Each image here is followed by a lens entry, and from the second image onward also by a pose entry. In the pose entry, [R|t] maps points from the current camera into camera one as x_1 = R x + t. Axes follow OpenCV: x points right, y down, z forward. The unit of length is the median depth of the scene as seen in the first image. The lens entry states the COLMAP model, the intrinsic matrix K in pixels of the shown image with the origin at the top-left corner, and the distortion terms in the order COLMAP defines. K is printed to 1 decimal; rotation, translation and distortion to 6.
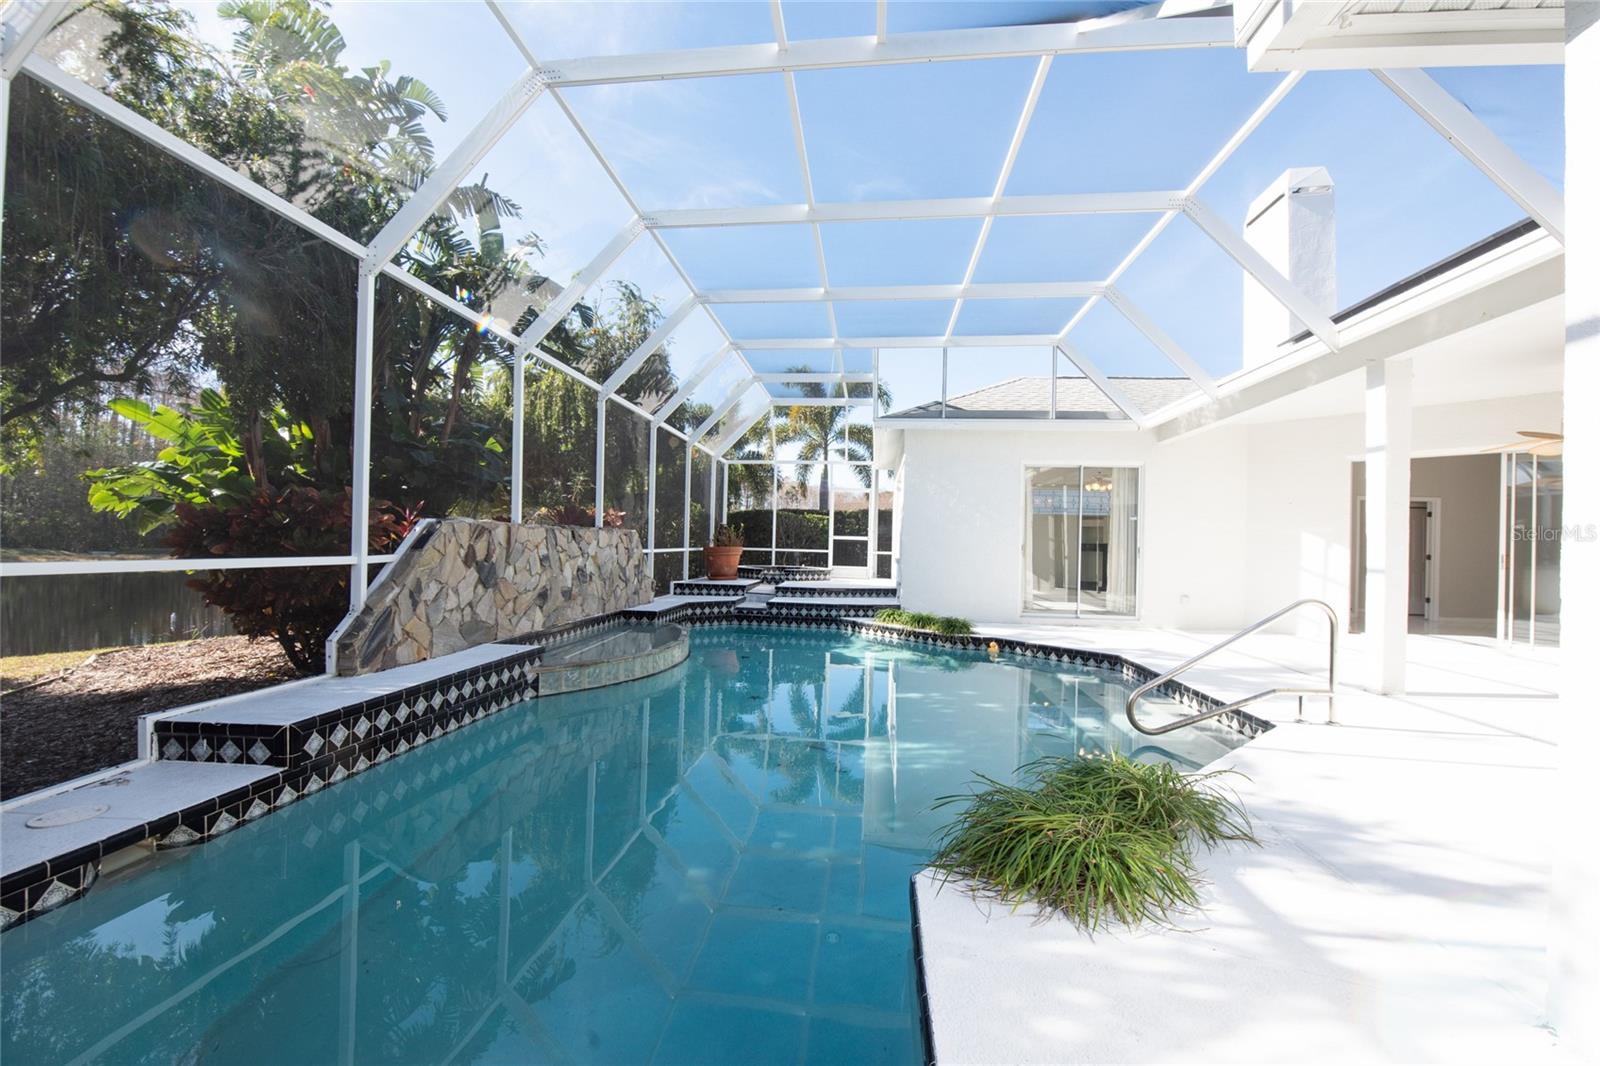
lens RADIAL K [[655.7, 0, 807.9], [0, 655.7, 546.1], [0, 0, 1]] dist [-0.001258, -0.001014]
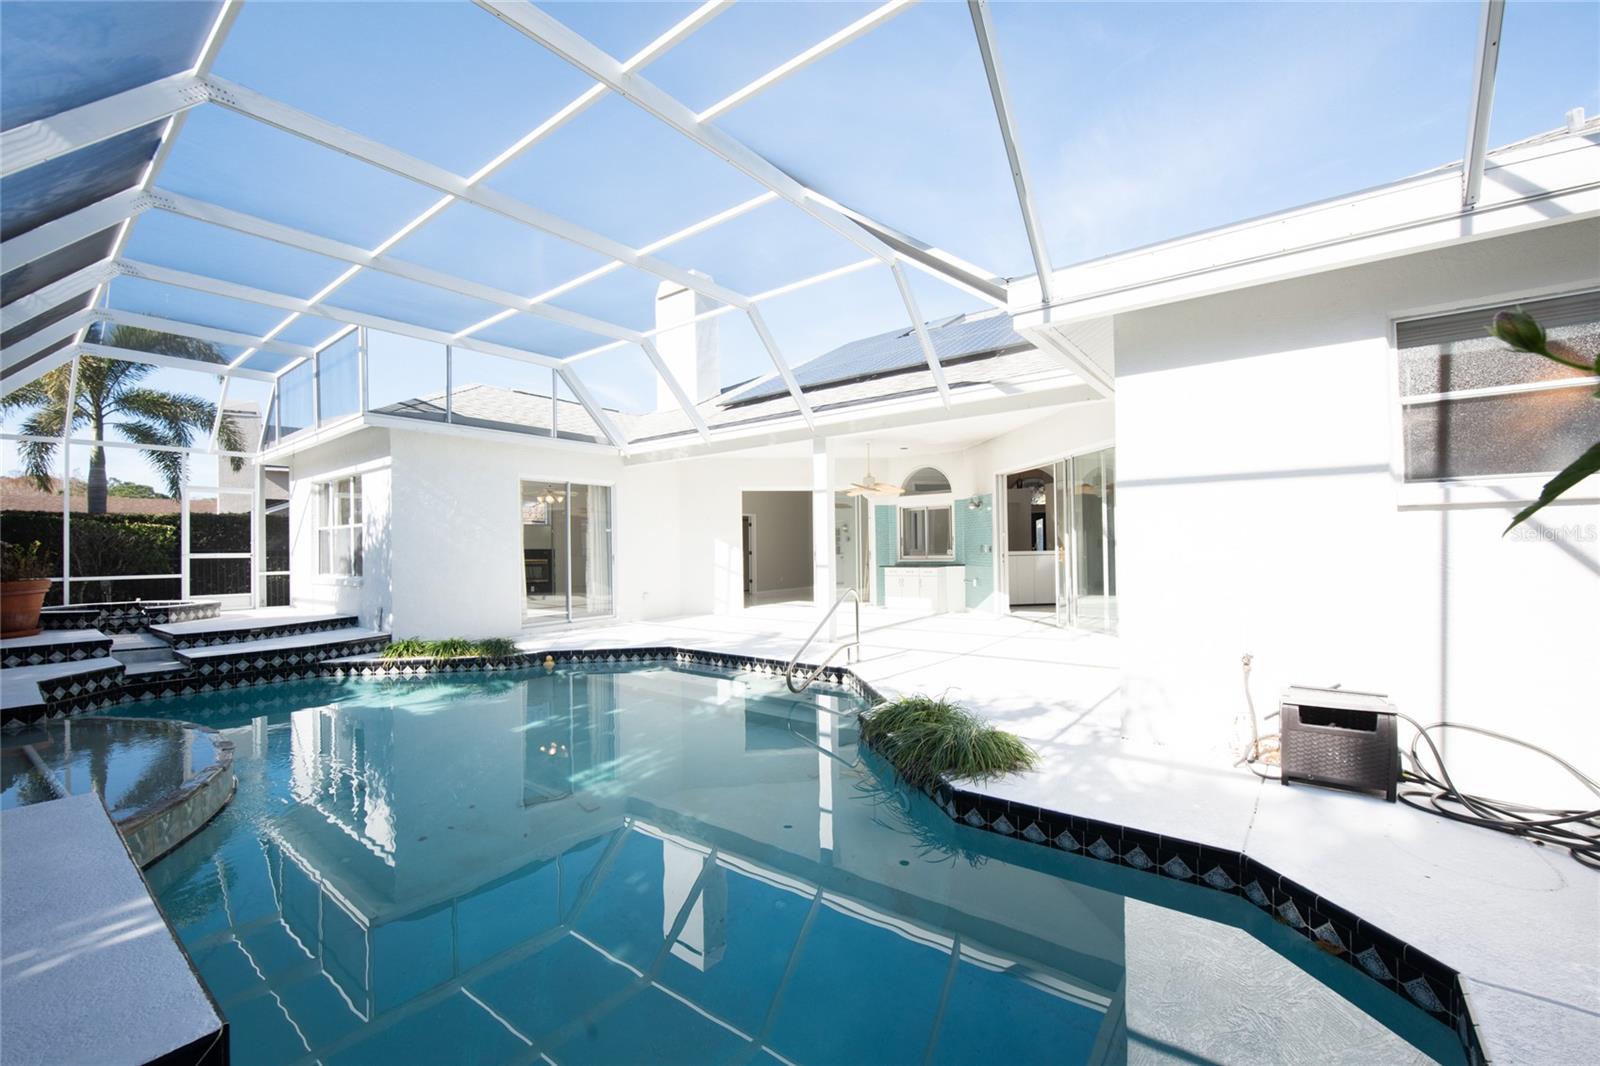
lens RADIAL K [[655.7, 0, 794.2], [0, 655.7, 528.1], [0, 0, 1]] dist [-0.001258, -0.001014]
pose [[0.539318, -0.009734, 0.842046, -0.309083], [0.030658, 0.999497, -0.008081, -0.026584], [-0.841544, 0.030173, 0.539345, 0.105018]]
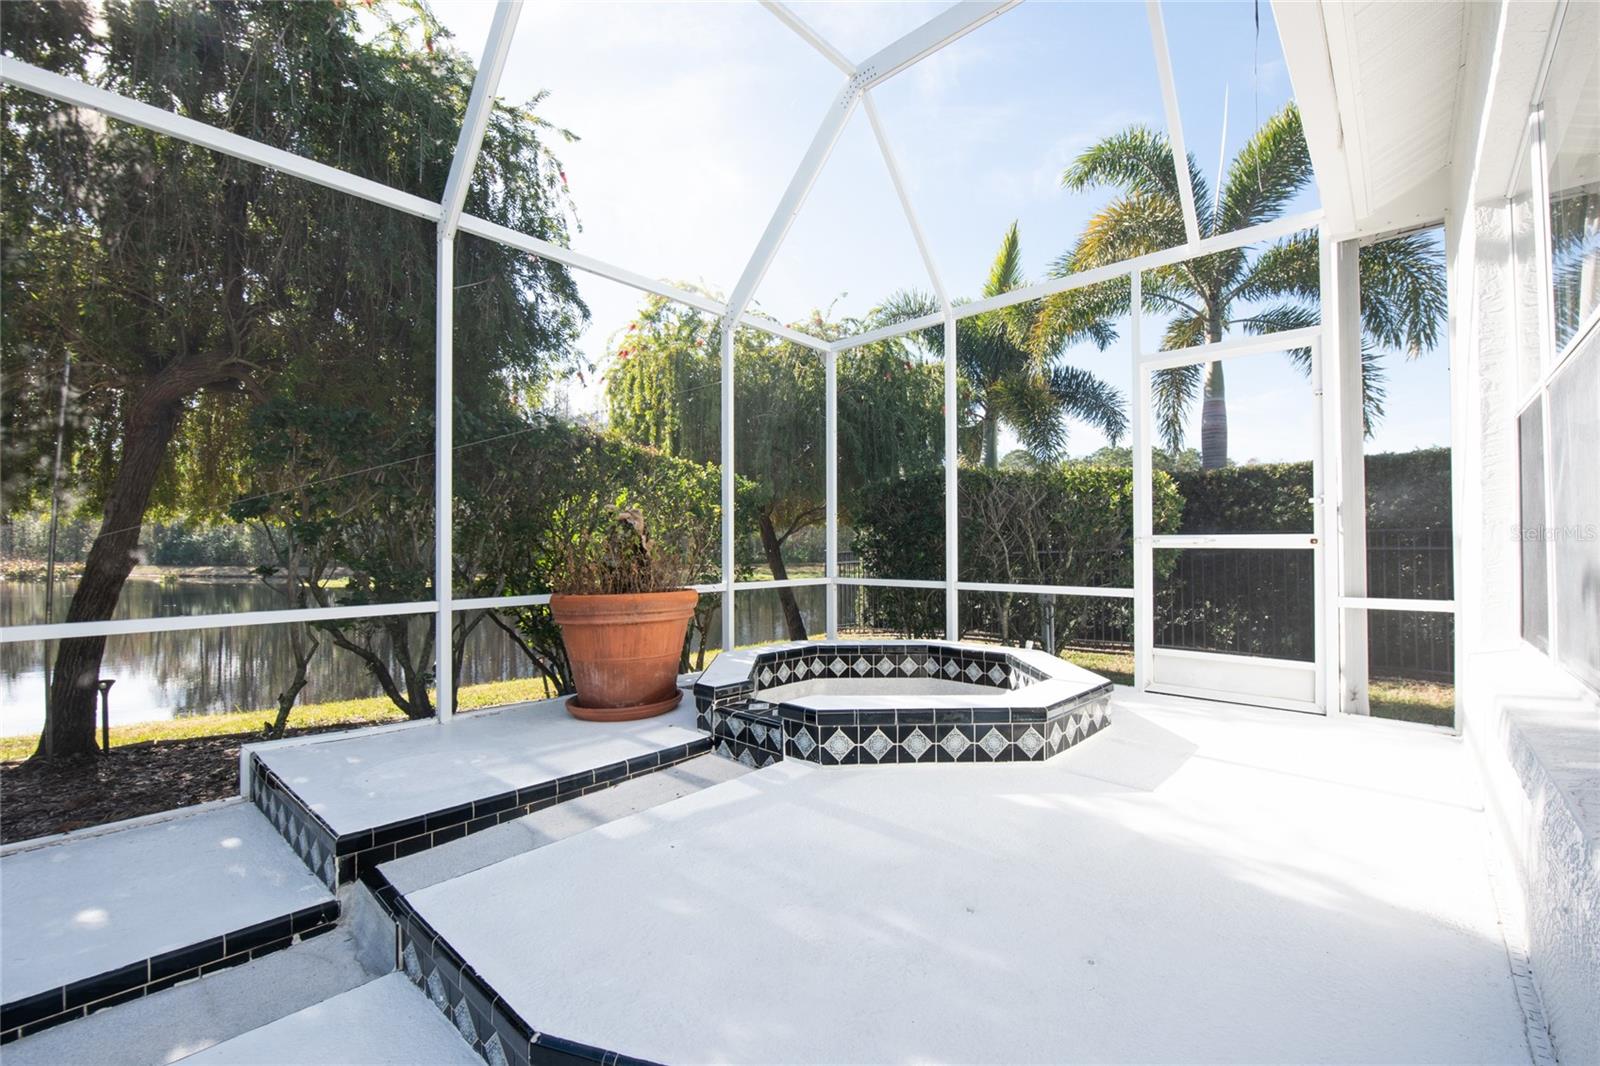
lens RADIAL K [[655.7, 0, 808.4], [0, 655.7, 537.1], [0, 0, 1]] dist [-0.001258, -0.001014]
pose [[0.798576, -0.035198, -0.600864, 0.133397], [0.022034, 0.999329, -0.029256, -0.015898], [0.601490, 0.010124, 0.798816, 1.059603]]
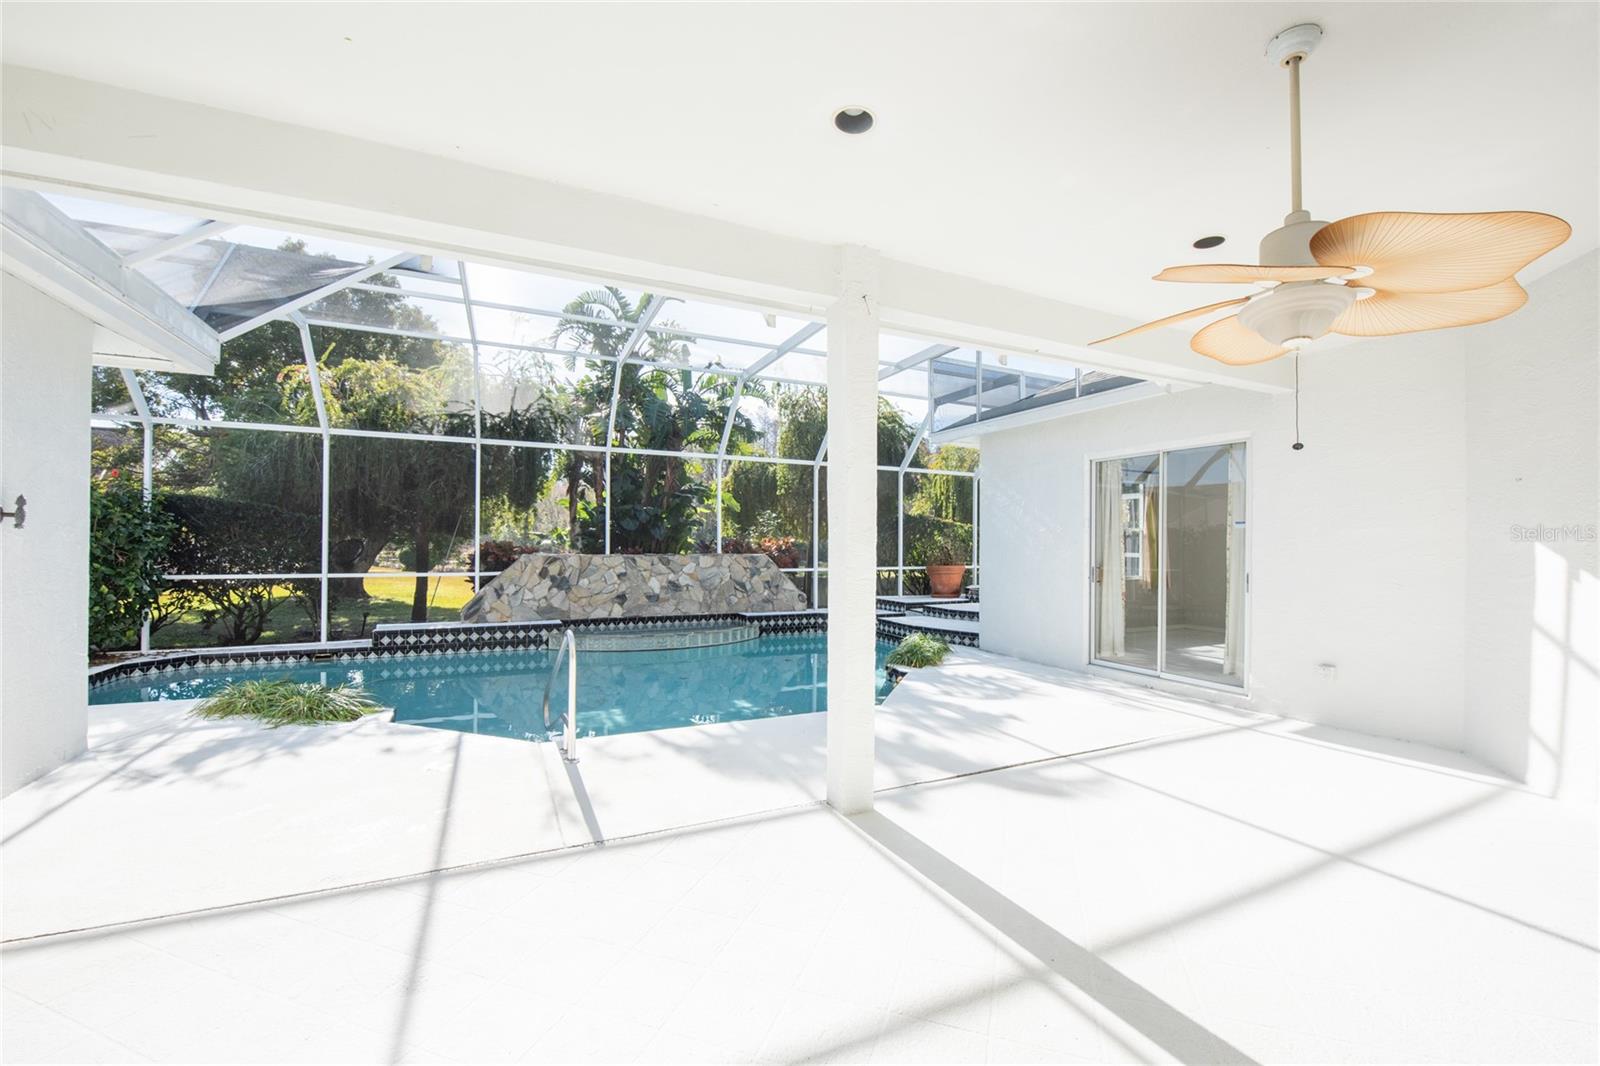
lens RADIAL K [[655.7, 0, 802.4], [0, 655.7, 547.1], [0, 0, 1]] dist [-0.001258, -0.001014]
pose [[0.512186, -0.015112, -0.858742, 0.829271], [0.002673, 0.999868, -0.016002, -0.015131], [0.858870, 0.005901, 0.512159, 0.357010]]
